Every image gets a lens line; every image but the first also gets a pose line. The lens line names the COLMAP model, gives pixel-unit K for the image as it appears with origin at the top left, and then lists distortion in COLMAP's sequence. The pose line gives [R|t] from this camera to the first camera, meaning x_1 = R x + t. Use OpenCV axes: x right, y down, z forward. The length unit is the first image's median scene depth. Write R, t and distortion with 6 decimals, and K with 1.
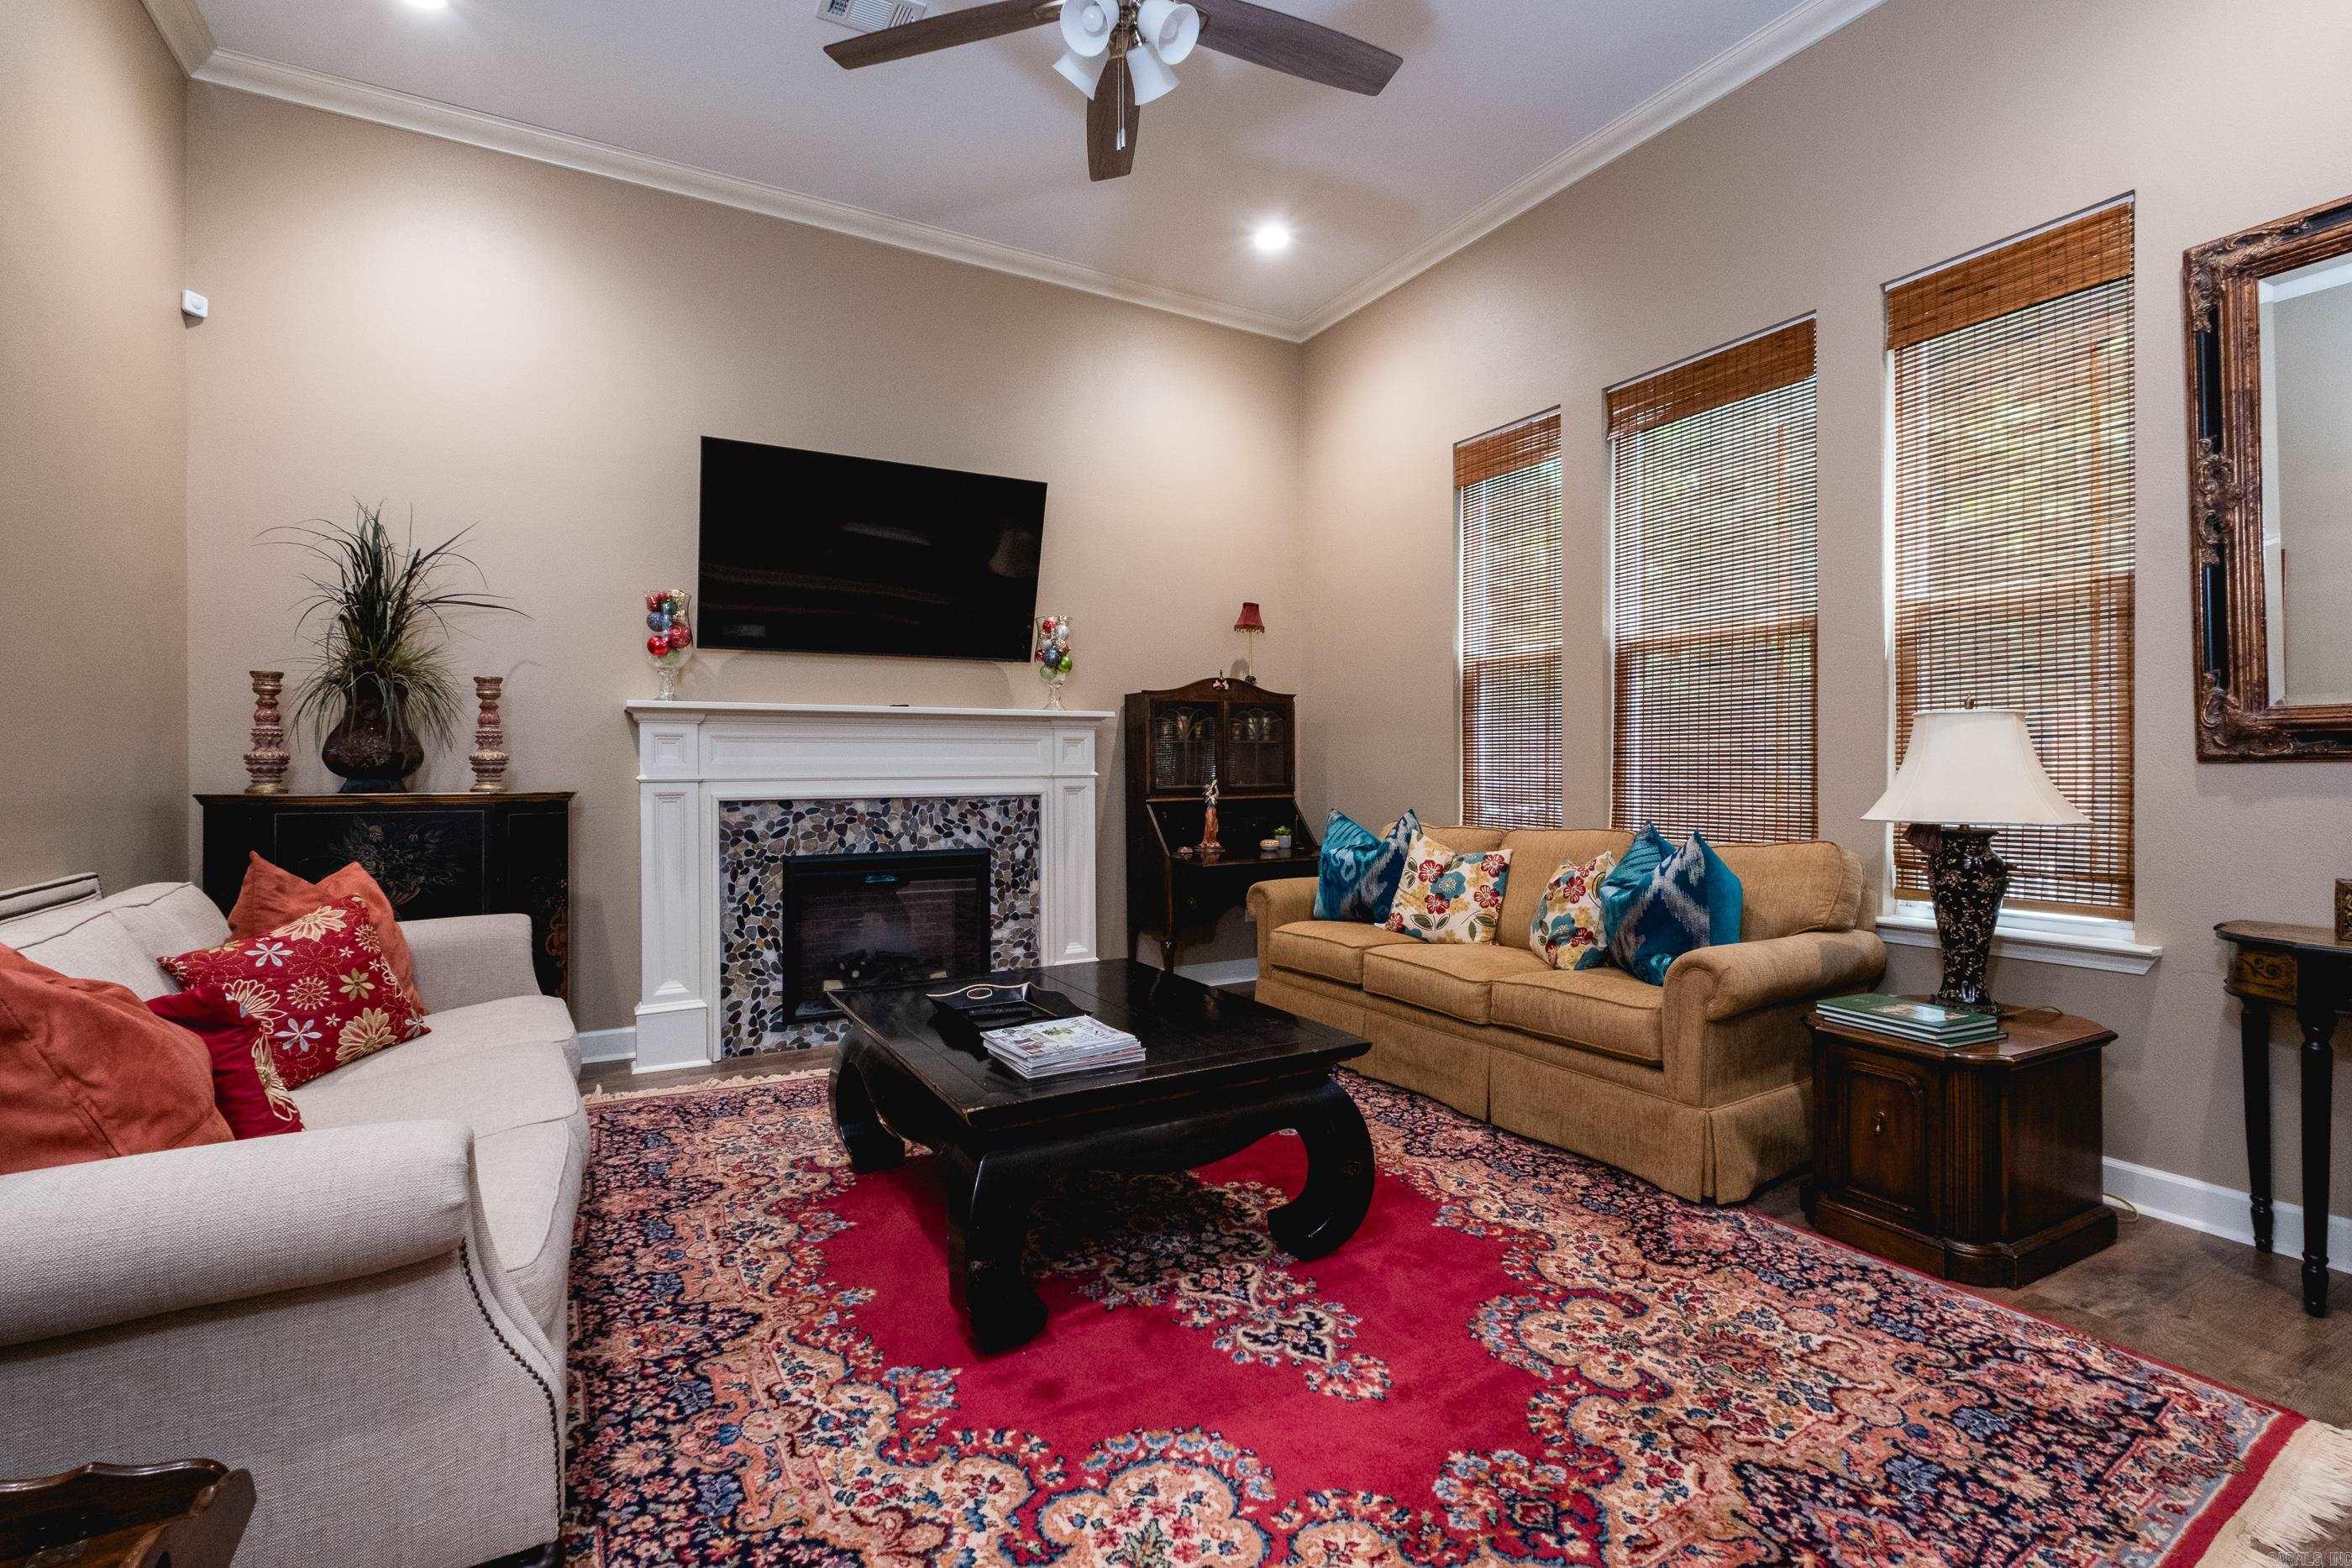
lens RADIAL K [[1024.0, 0, 1162.2], [0, 1024.0, 764.4], [0, 0, 1]] dist [0.001601, -0.001453]
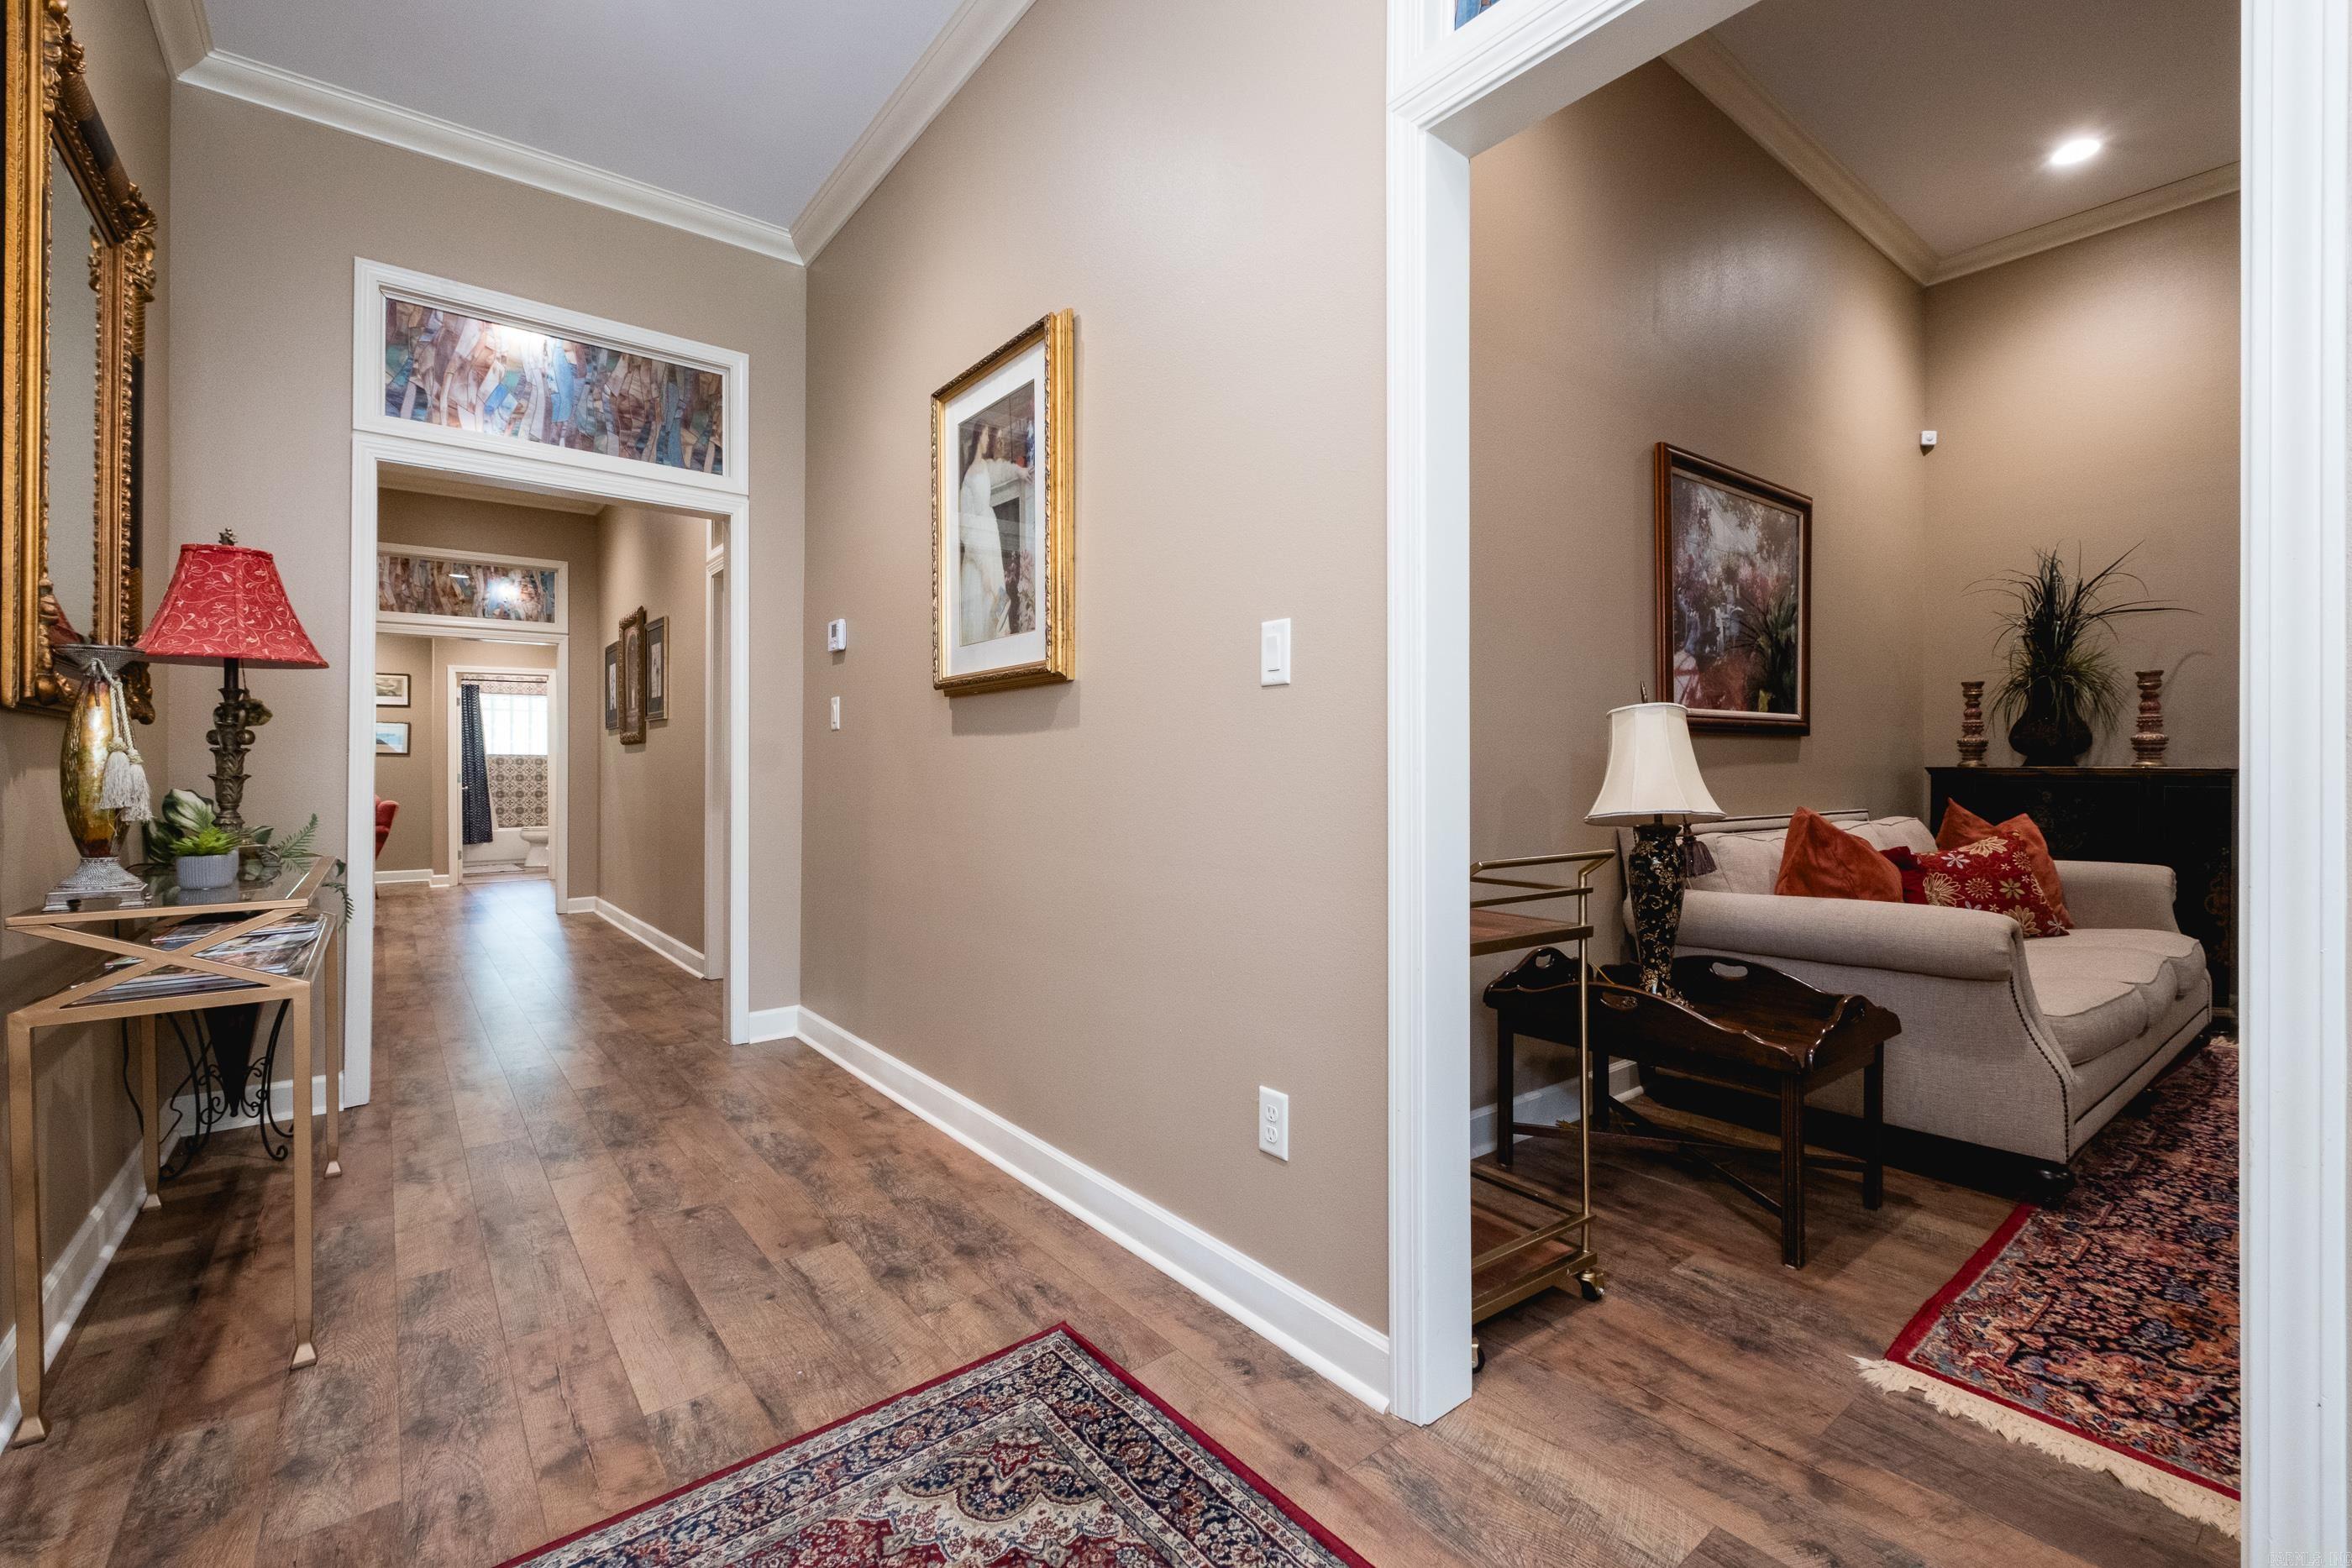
lens RADIAL K [[1024.0, 0, 1164.8], [0, 1024.0, 768.3], [0, 0, 1]] dist [0.001601, -0.001453]
pose [[0.145672, 0.001085, -0.989332, 0.446976], [-0.001077, 0.999999, 0.000939, 0.035001], [0.989332, 0.000929, 0.145673, -0.382742]]
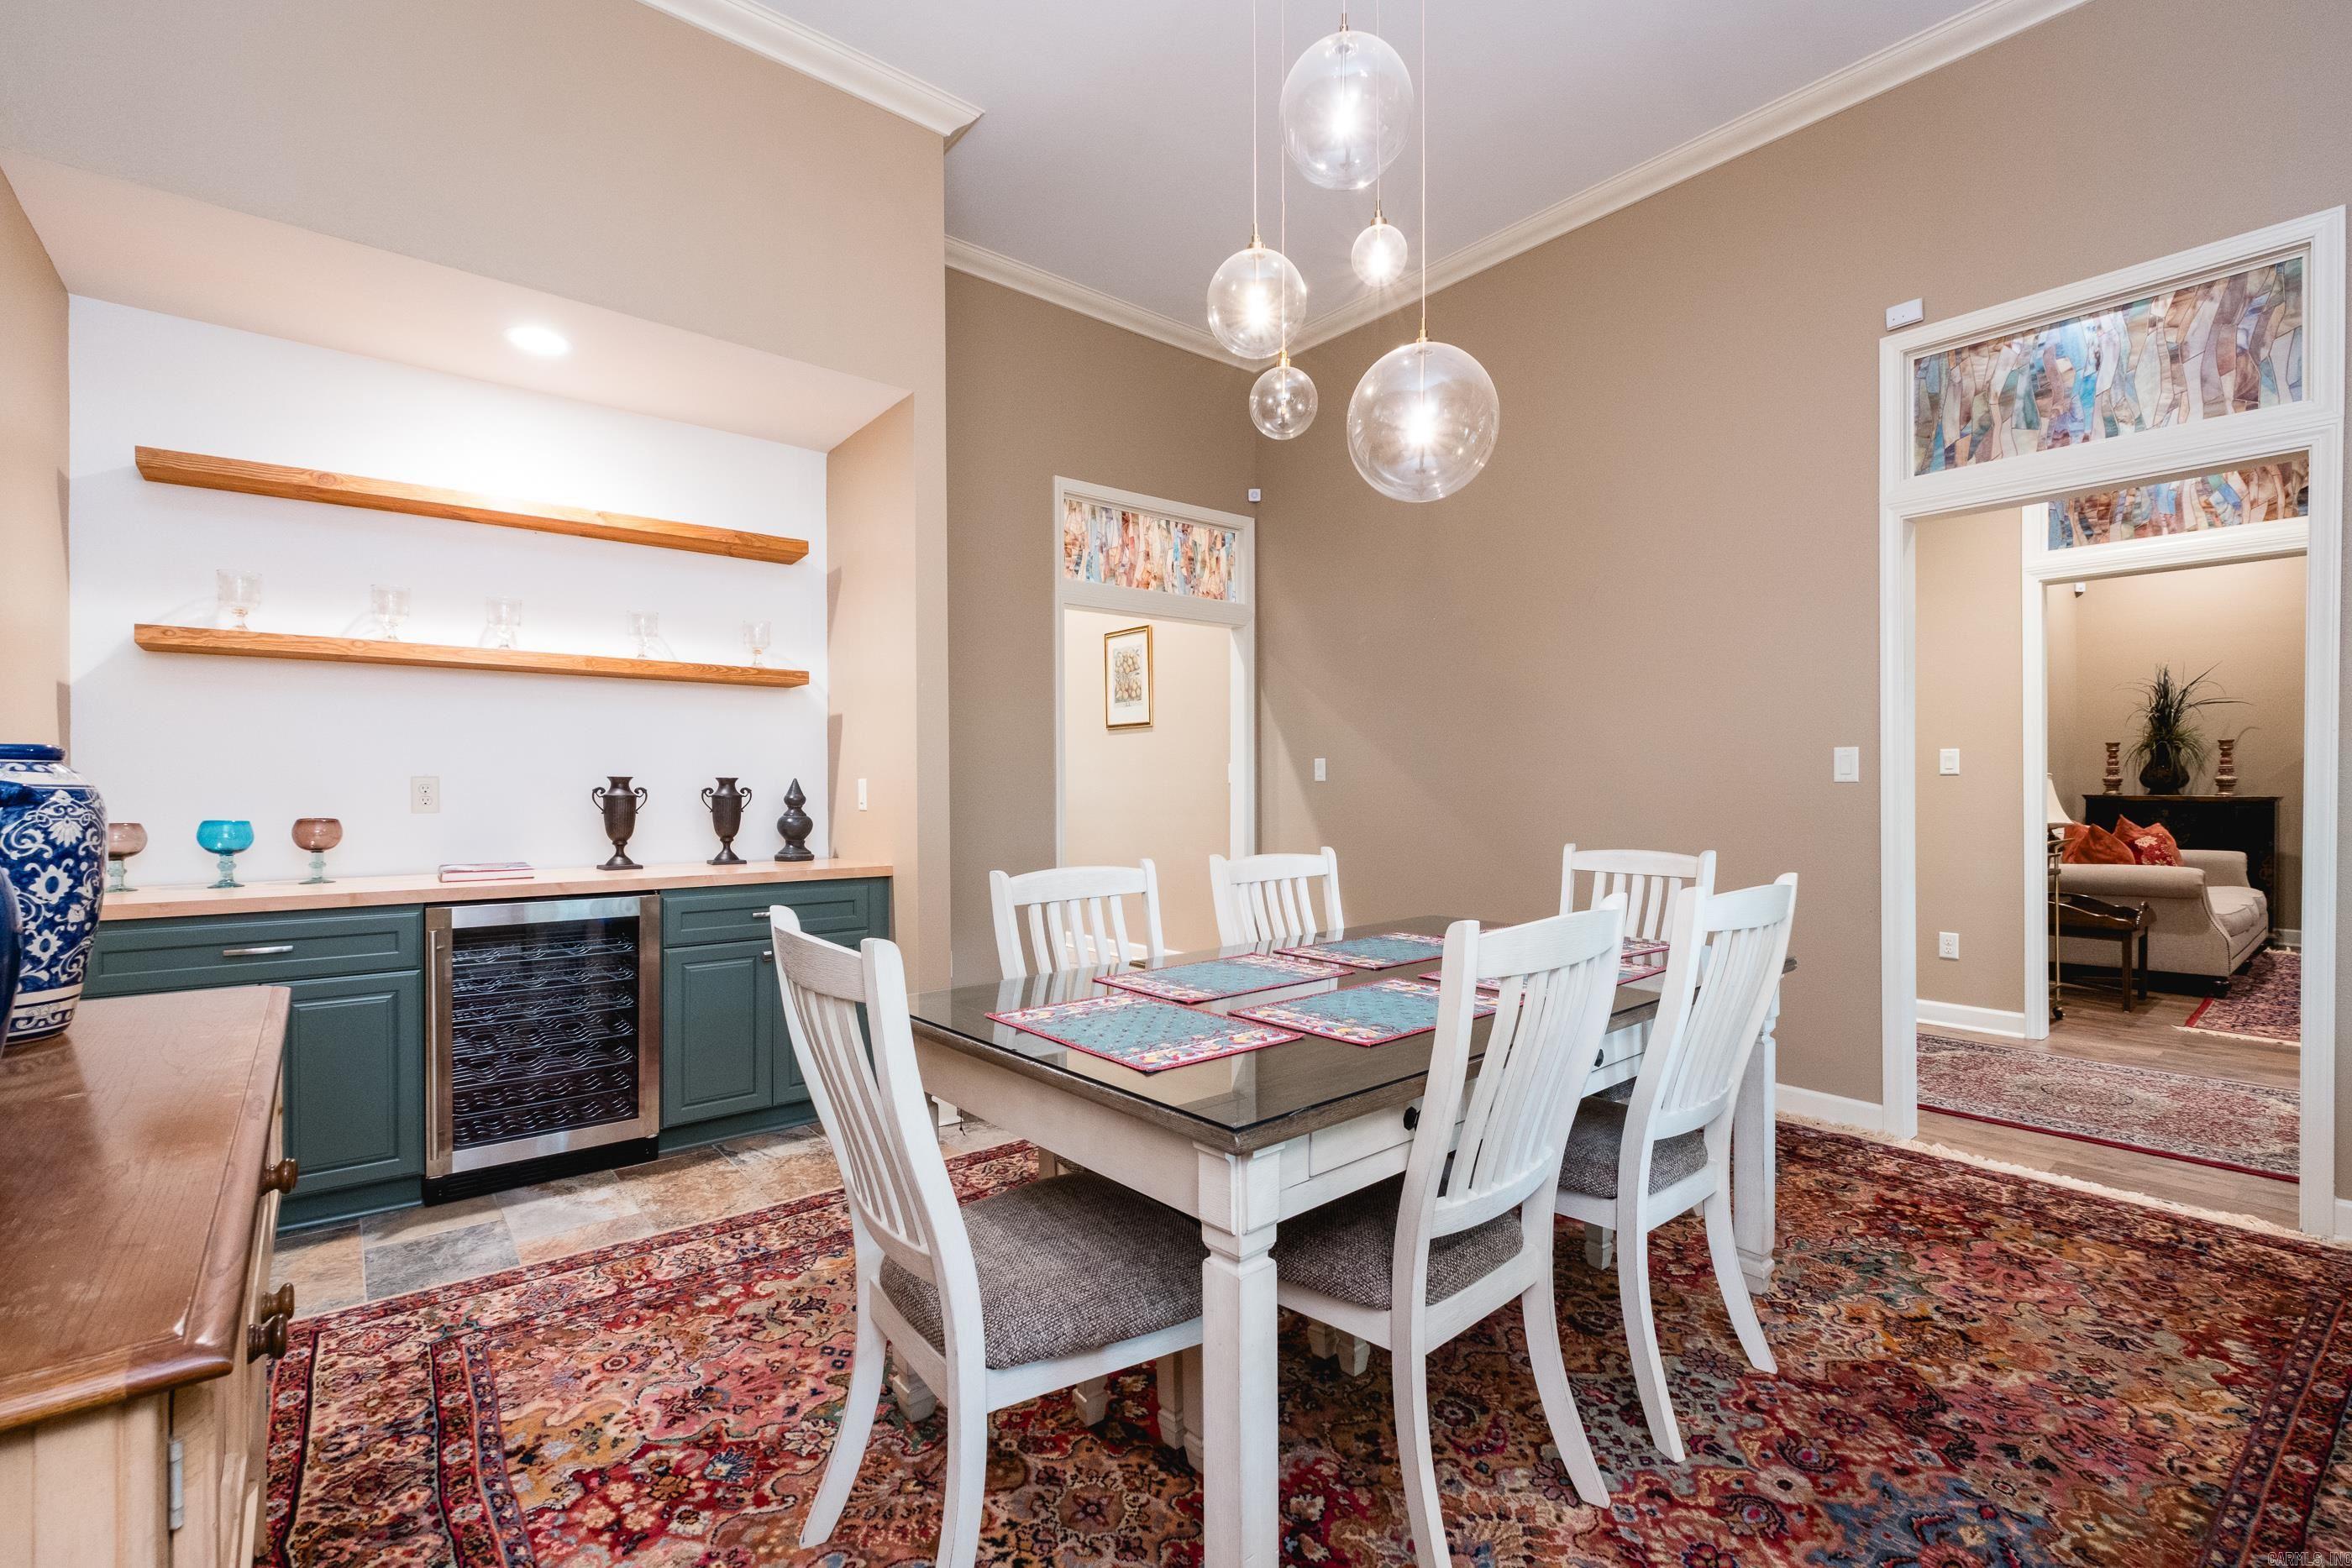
lens RADIAL K [[1024.0, 0, 1190.6], [0, 1024.0, 790.8], [0, 0, 1]] dist [0.001601, -0.001453]
pose [[0.176202, 0.006726, -0.984331, 1.252890], [0.002377, 0.999971, 0.007259, -0.004315], [0.984351, -0.003619, 0.176181, -1.761418]]
